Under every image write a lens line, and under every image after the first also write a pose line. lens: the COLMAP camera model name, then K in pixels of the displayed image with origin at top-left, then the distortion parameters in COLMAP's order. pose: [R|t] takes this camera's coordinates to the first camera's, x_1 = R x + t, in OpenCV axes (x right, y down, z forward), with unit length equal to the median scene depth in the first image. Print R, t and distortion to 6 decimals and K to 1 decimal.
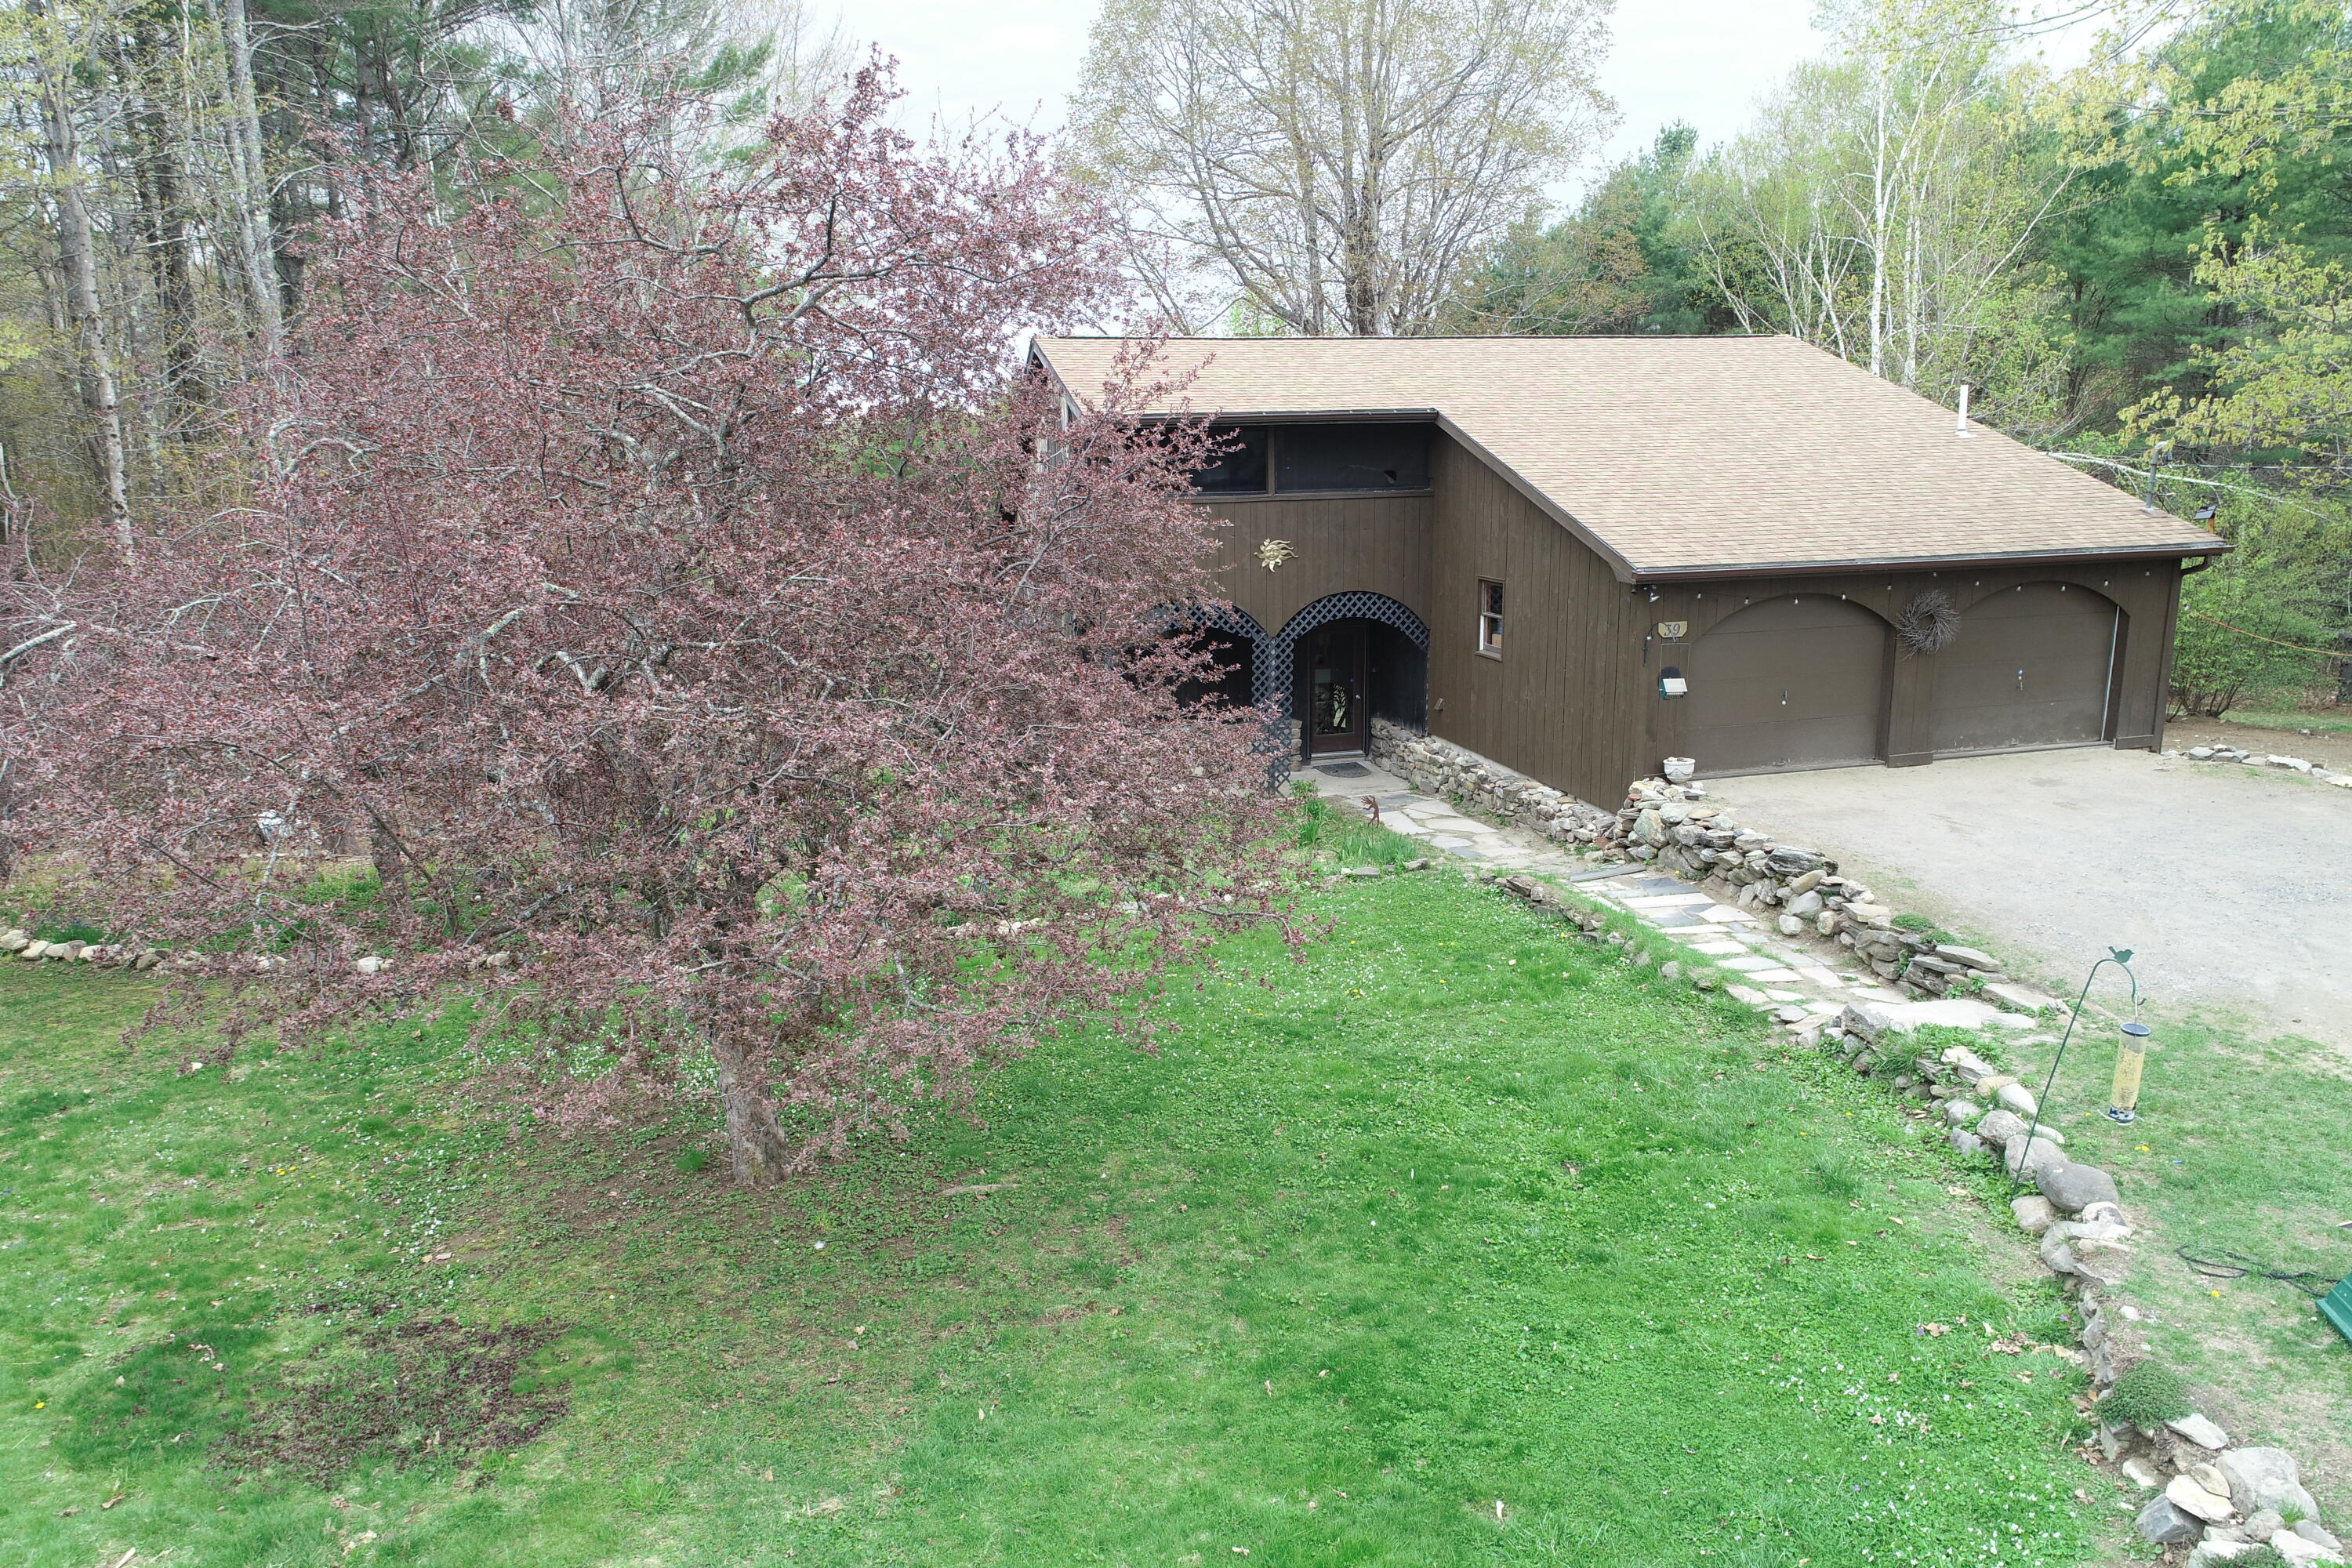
lens RADIAL K [[1569.3, 0, 1164.9], [0, 1569.3, 774.0], [0, 0, 1]] dist [-0.001249, -0.000380]
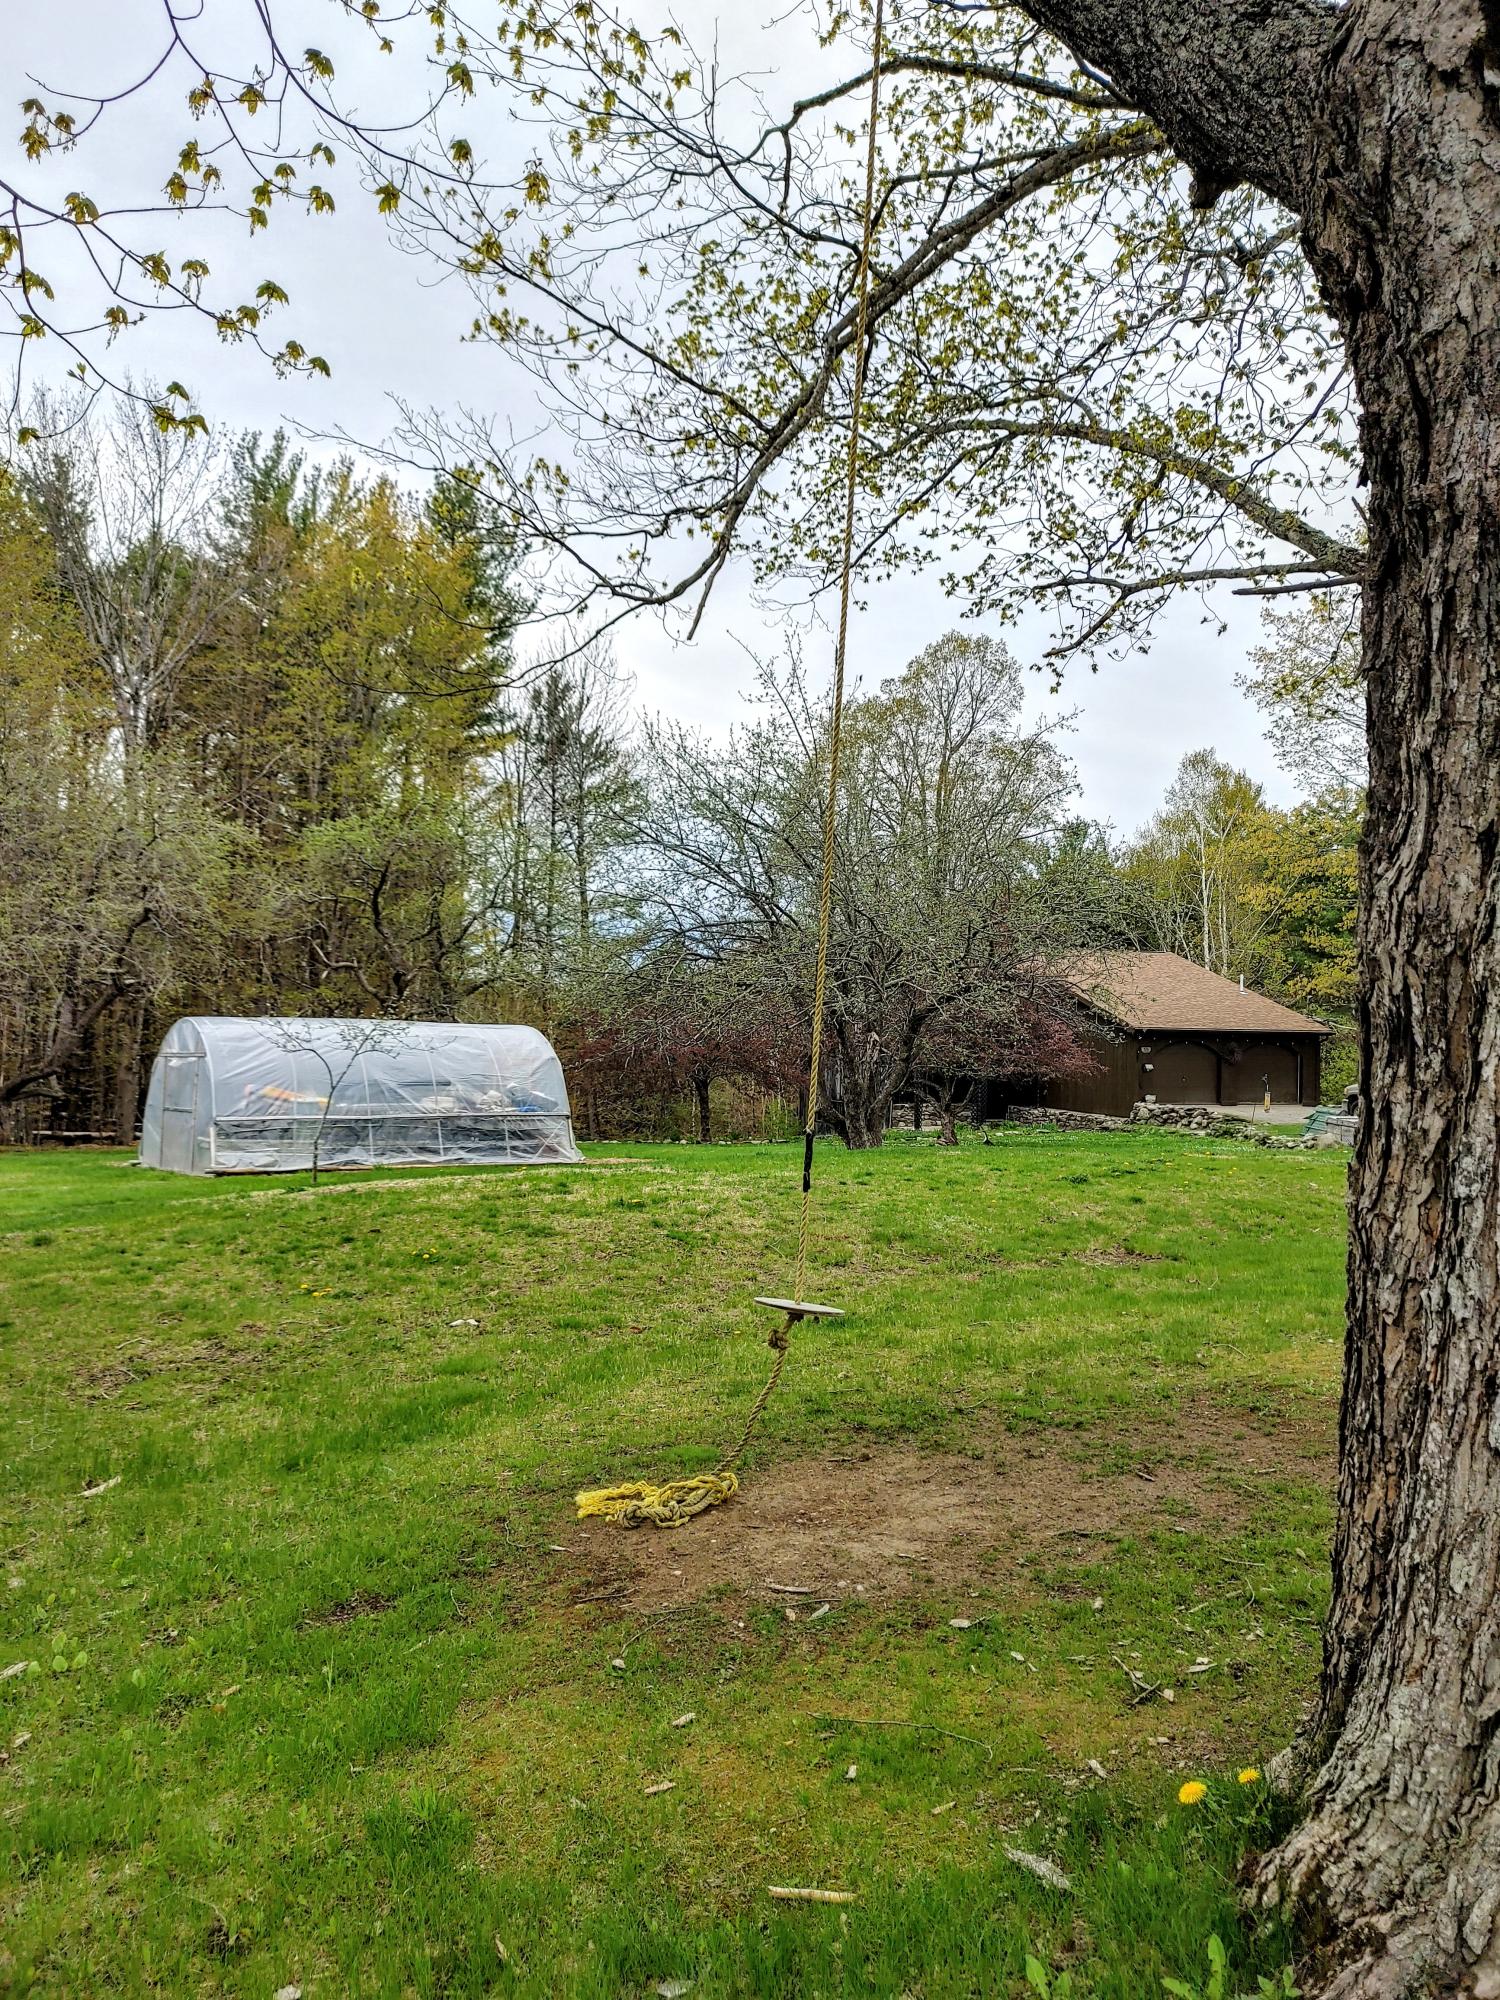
lens RADIAL K [[1516.3, 0, 750.0], [0, 1516.3, 1000.0], [0, 0, 1]] dist [0.041864, -0.010463]
pose [[0.991650, 0.036317, 0.123738, -0.736022], [-0.007564, 0.974255, -0.225320, 0.446953], [-0.128735, 0.222503, 0.966395, -1.602943]]
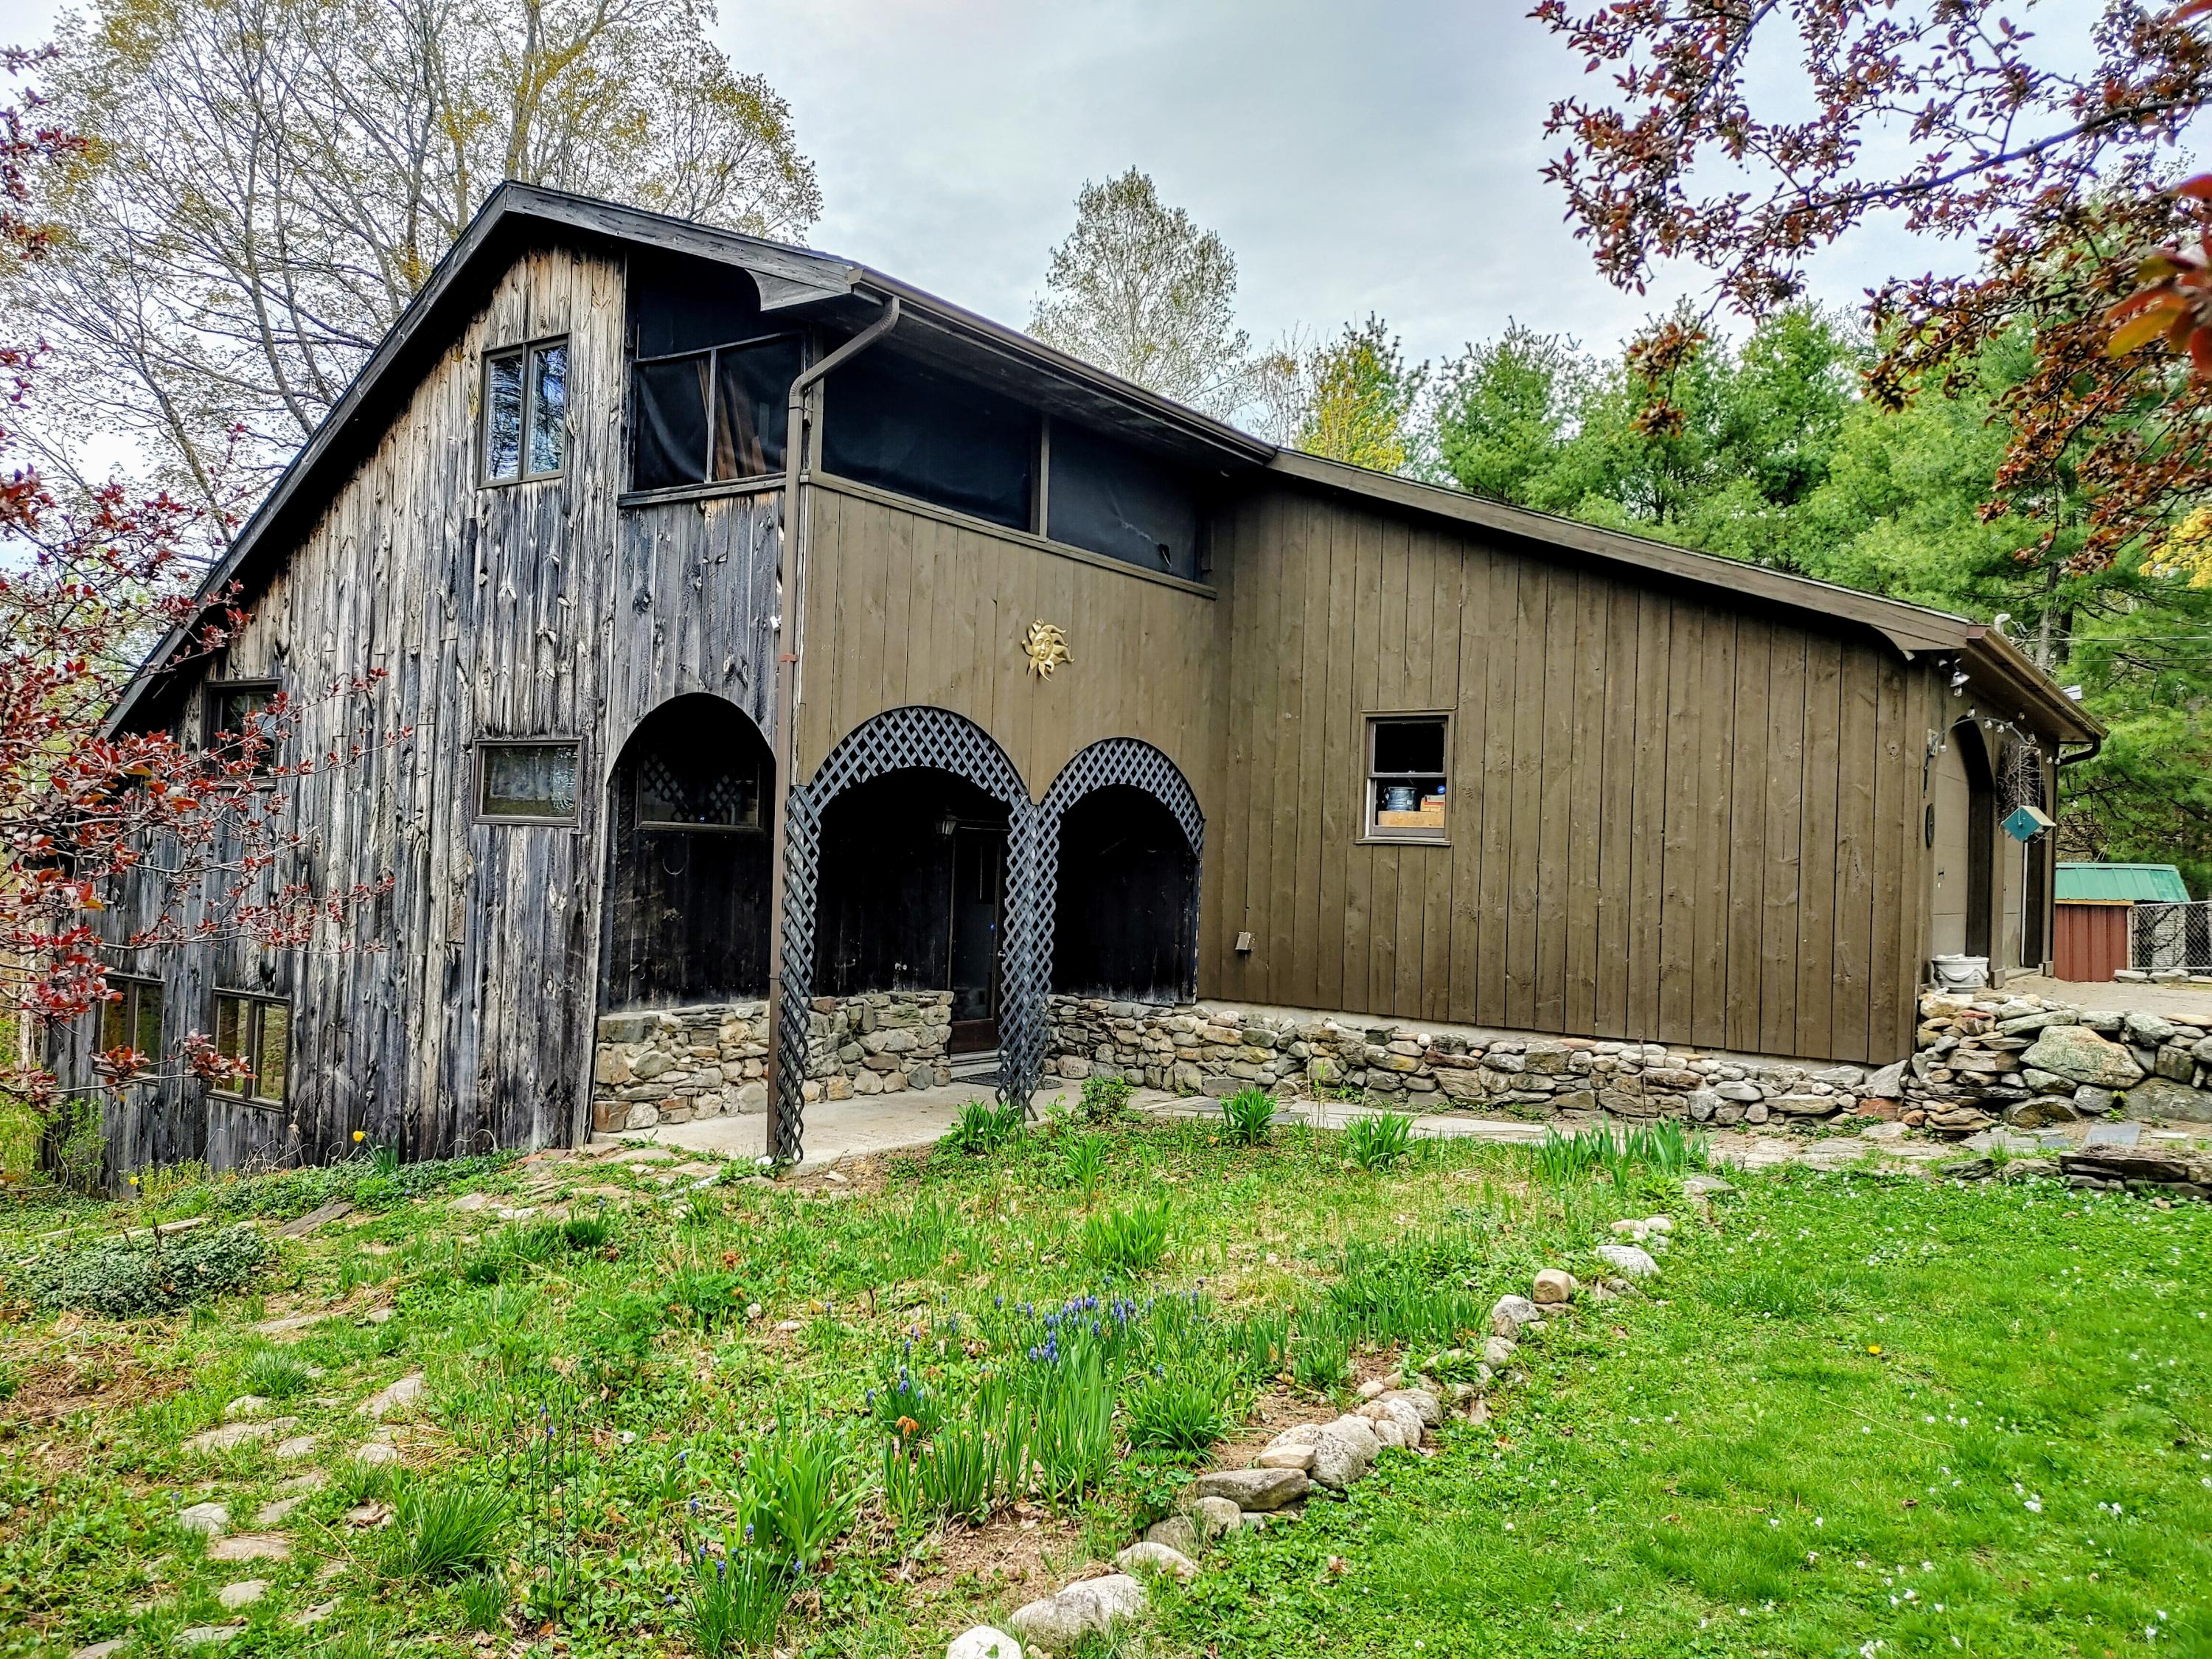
lens RADIAL K [[1677.1, 0, 1097.2], [0, 1677.1, 823.7], [0, 0, 1]] dist [0.041864, -0.010463]
pose [[0.764122, 0.059805, 0.642294, -0.347094], [0.087374, 0.976922, -0.194909, 0.038213], [-0.639127, 0.205053, 0.741262, 0.710902]]
